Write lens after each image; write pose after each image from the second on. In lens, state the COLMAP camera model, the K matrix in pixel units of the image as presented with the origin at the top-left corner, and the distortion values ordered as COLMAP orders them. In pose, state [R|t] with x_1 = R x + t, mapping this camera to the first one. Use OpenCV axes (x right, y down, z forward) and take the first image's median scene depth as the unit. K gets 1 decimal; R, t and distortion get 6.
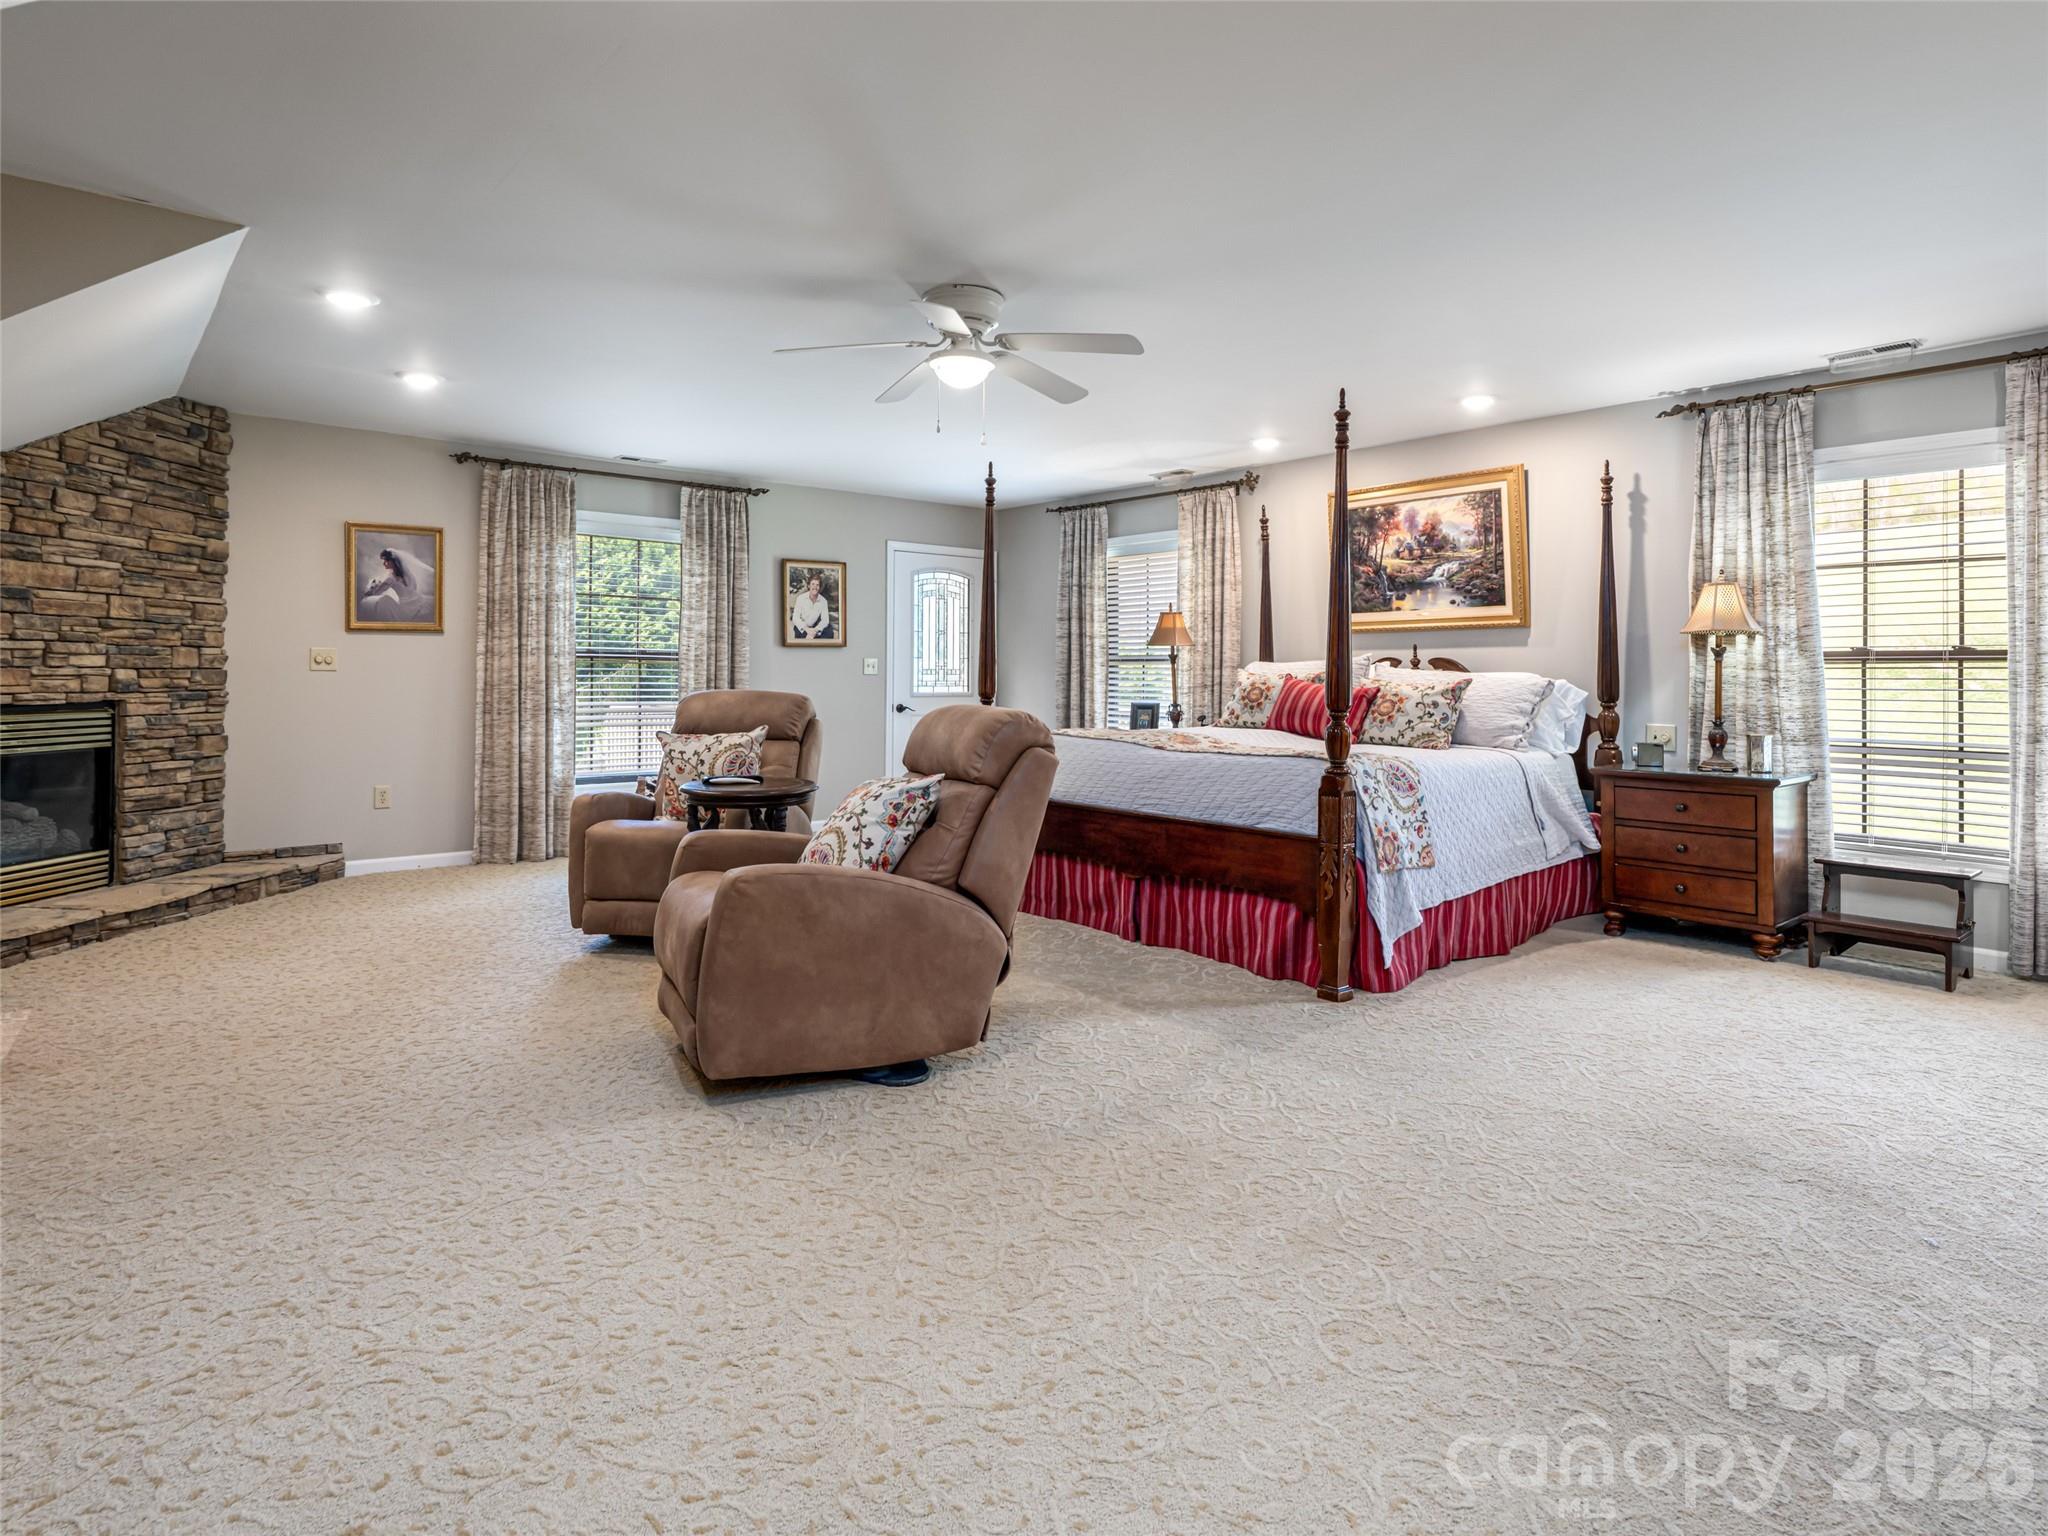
lens RADIAL K [[1135.0, 0, 1024.0], [0, 1135.0, 679.2], [0, 0, 1]] dist [0.000518, 0.000460]
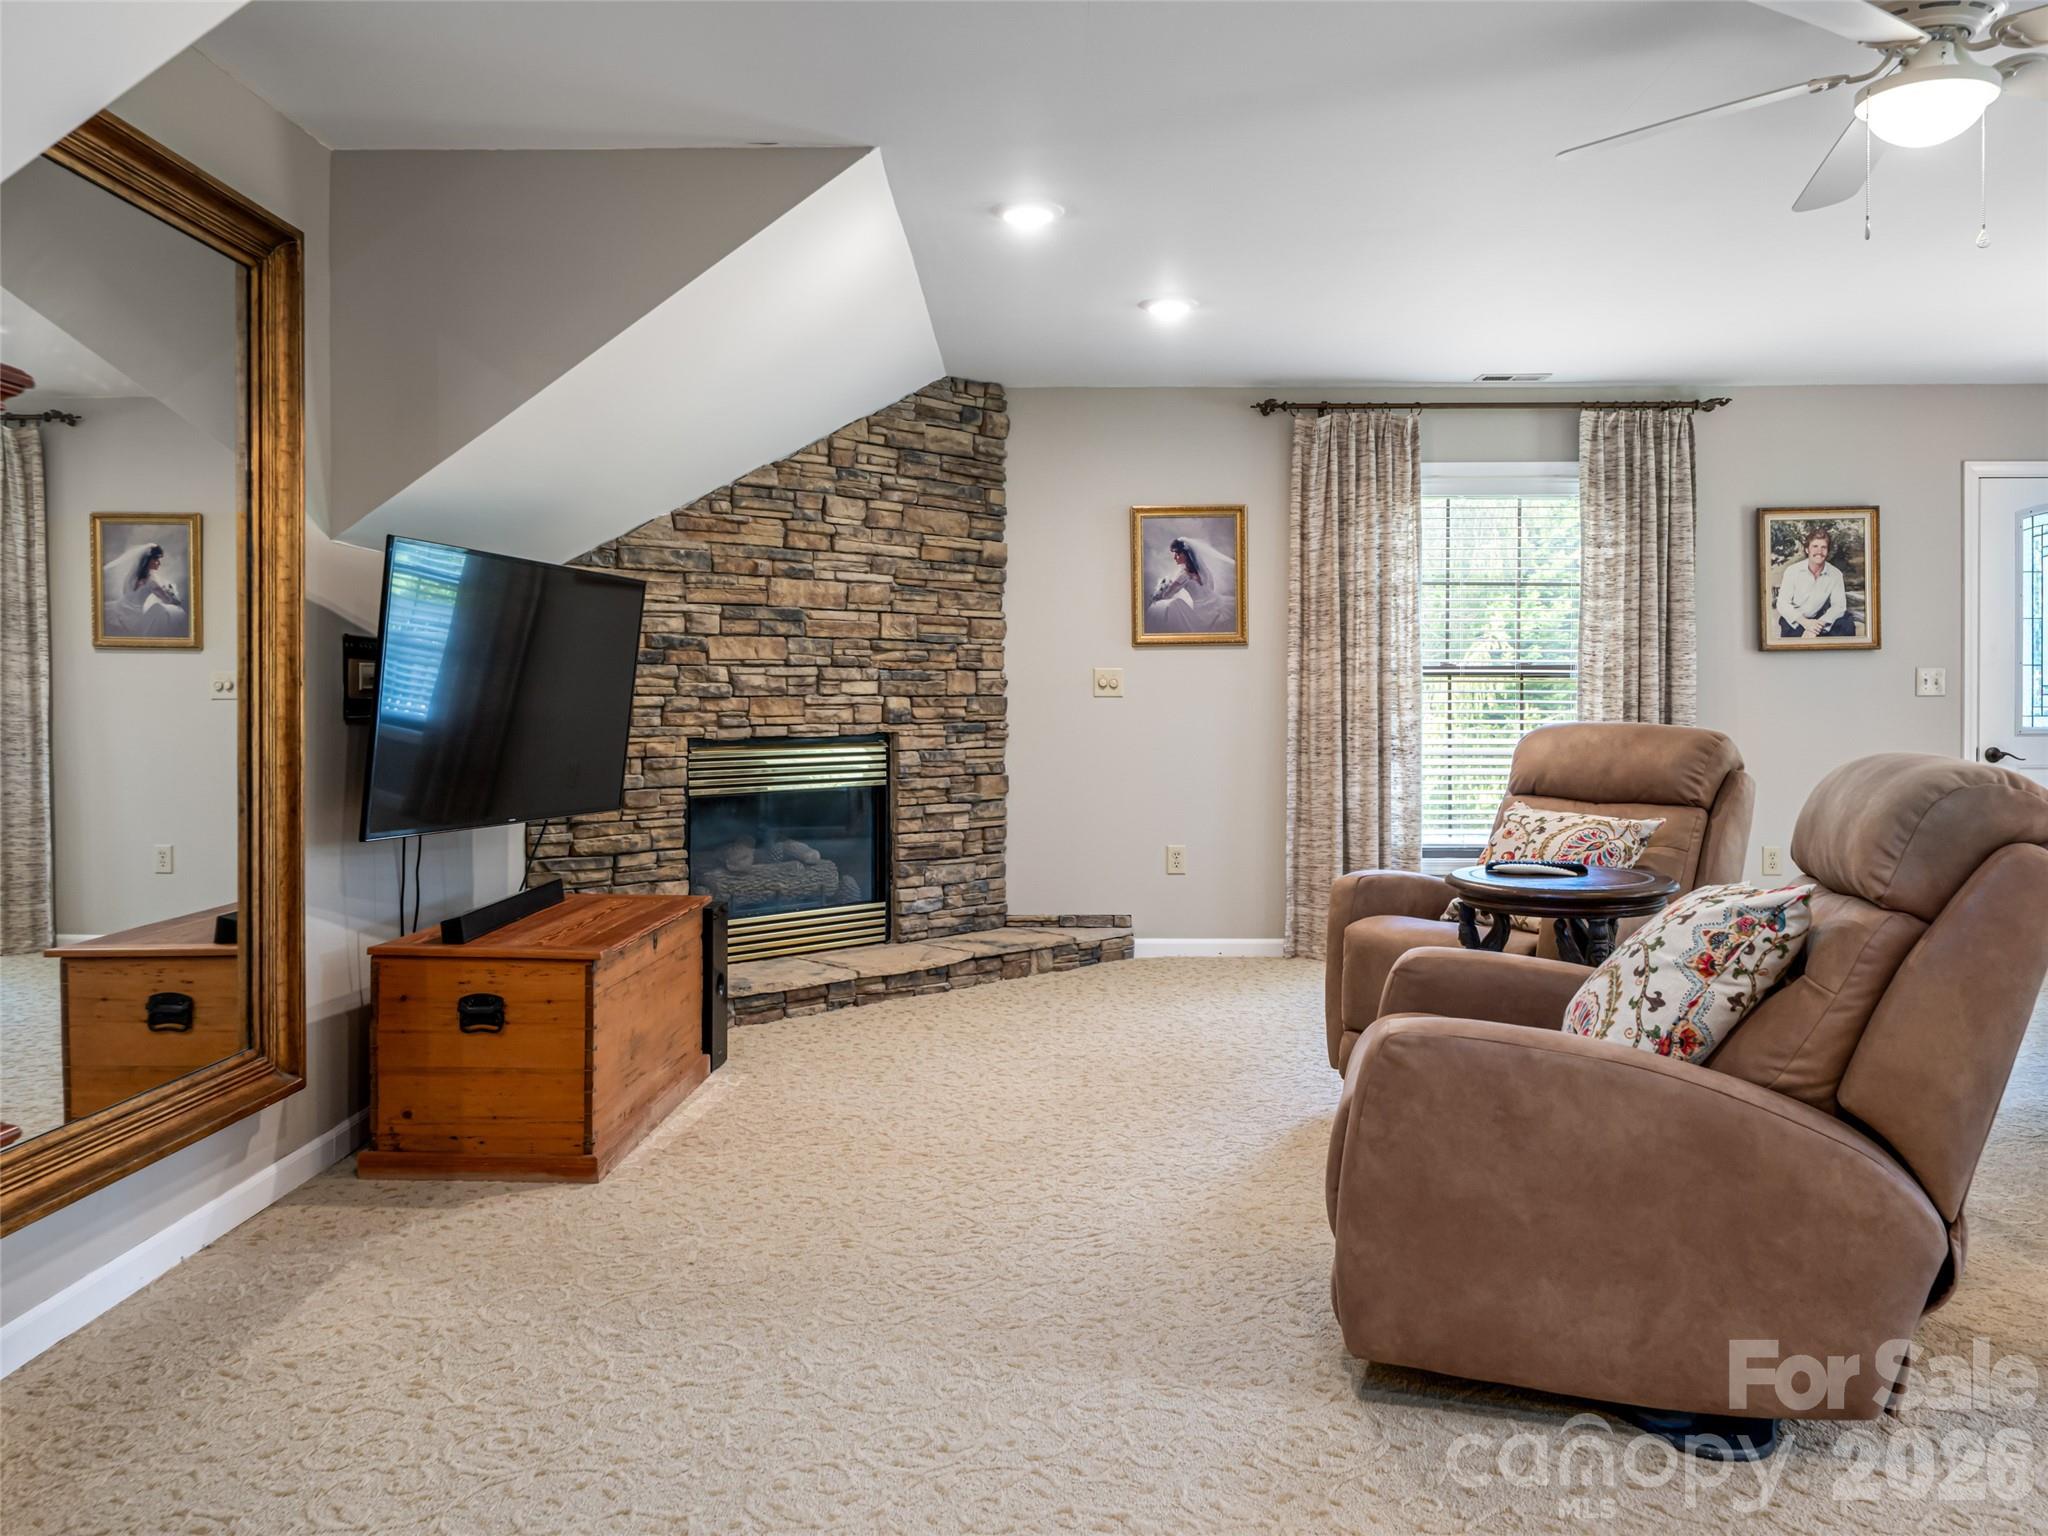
lens RADIAL K [[1604.4, 0, 1024.4], [0, 1604.4, 720.6], [0, 0, 1]] dist [-0.000439, -0.000611]
pose [[0.753874, 0.001766, -0.657017, 0.086142], [0.004484, 0.999959, 0.007832, 0.000108], [0.657004, -0.008851, 0.753835, 0.124085]]
